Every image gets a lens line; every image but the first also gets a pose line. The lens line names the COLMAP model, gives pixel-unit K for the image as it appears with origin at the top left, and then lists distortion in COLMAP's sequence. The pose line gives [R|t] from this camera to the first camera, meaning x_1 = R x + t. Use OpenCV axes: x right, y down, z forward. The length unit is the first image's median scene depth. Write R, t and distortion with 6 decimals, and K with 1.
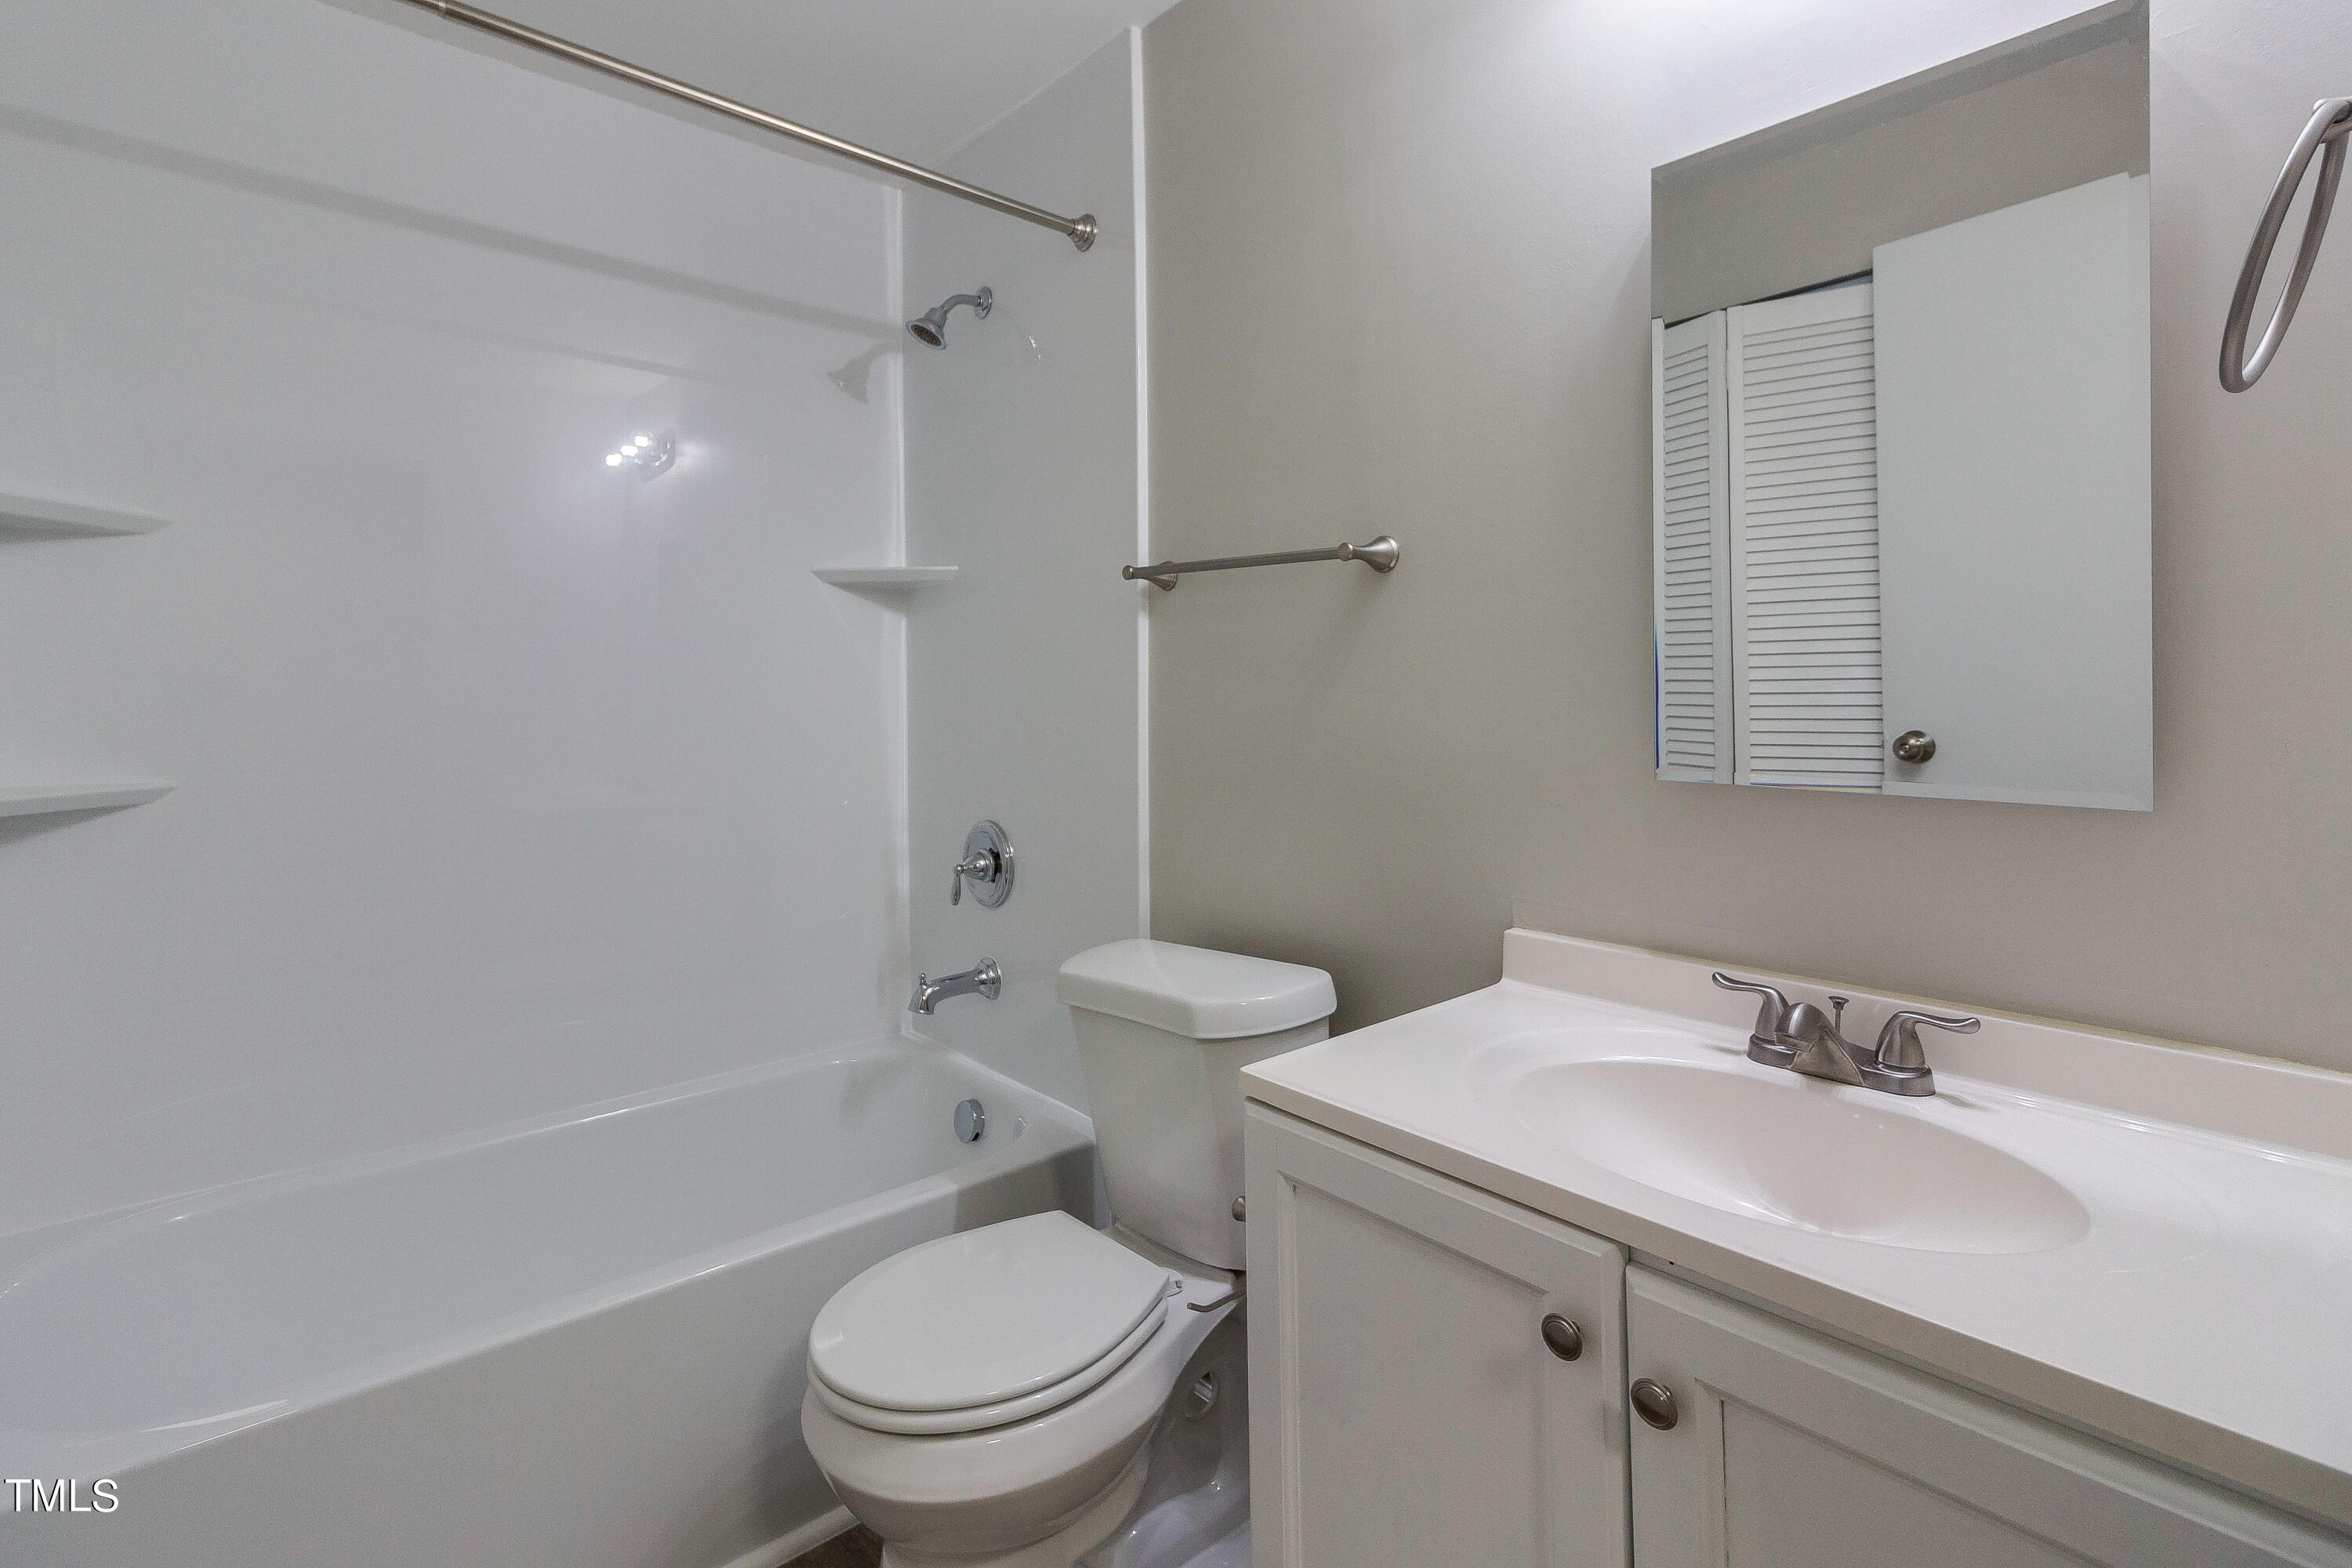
lens RADIAL K [[1113.9, 0, 1173.0], [0, 1113.9, 690.7], [0, 0, 1]] dist [0.001174, 0.000407]
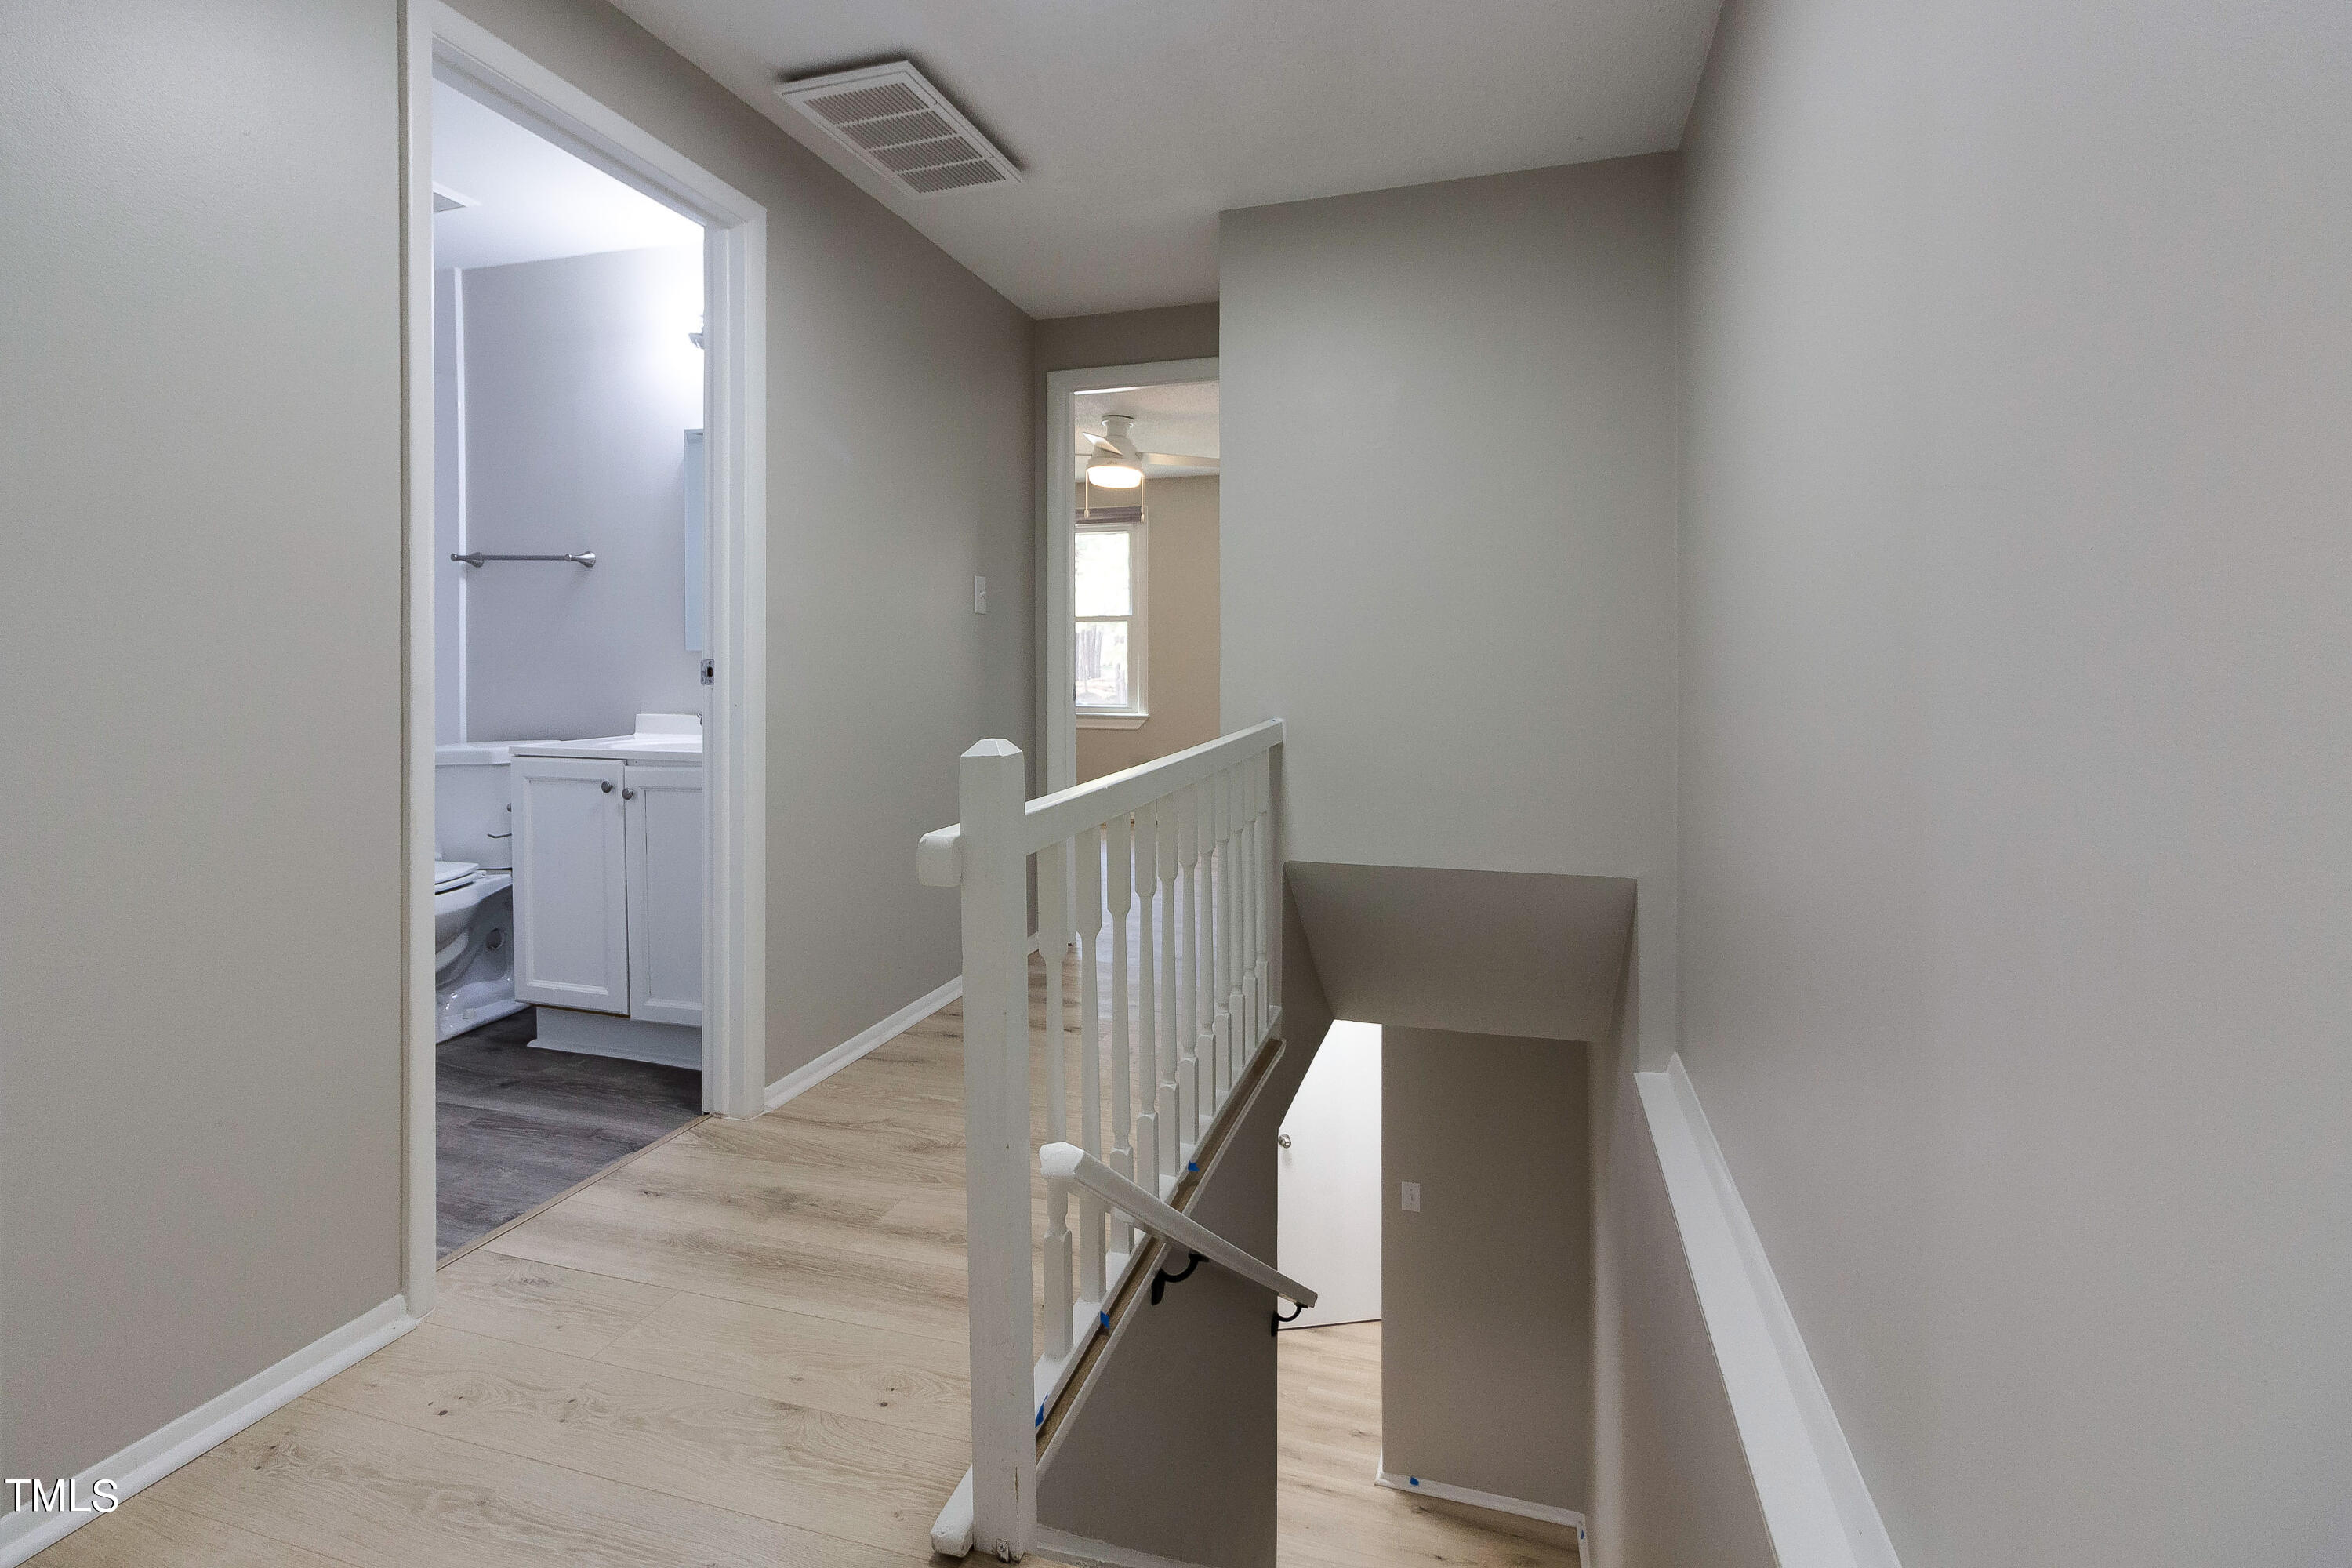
lens RADIAL K [[1113.9, 0, 1173.0], [0, 1113.9, 690.7], [0, 0, 1]] dist [0.001174, 0.000407]
pose [[0.849783, 0.002190, 0.527128, 0.002279], [-0.010623, 0.999859, 0.012970, 0.106987], [-0.527025, -0.016622, 0.849687, -1.609445]]
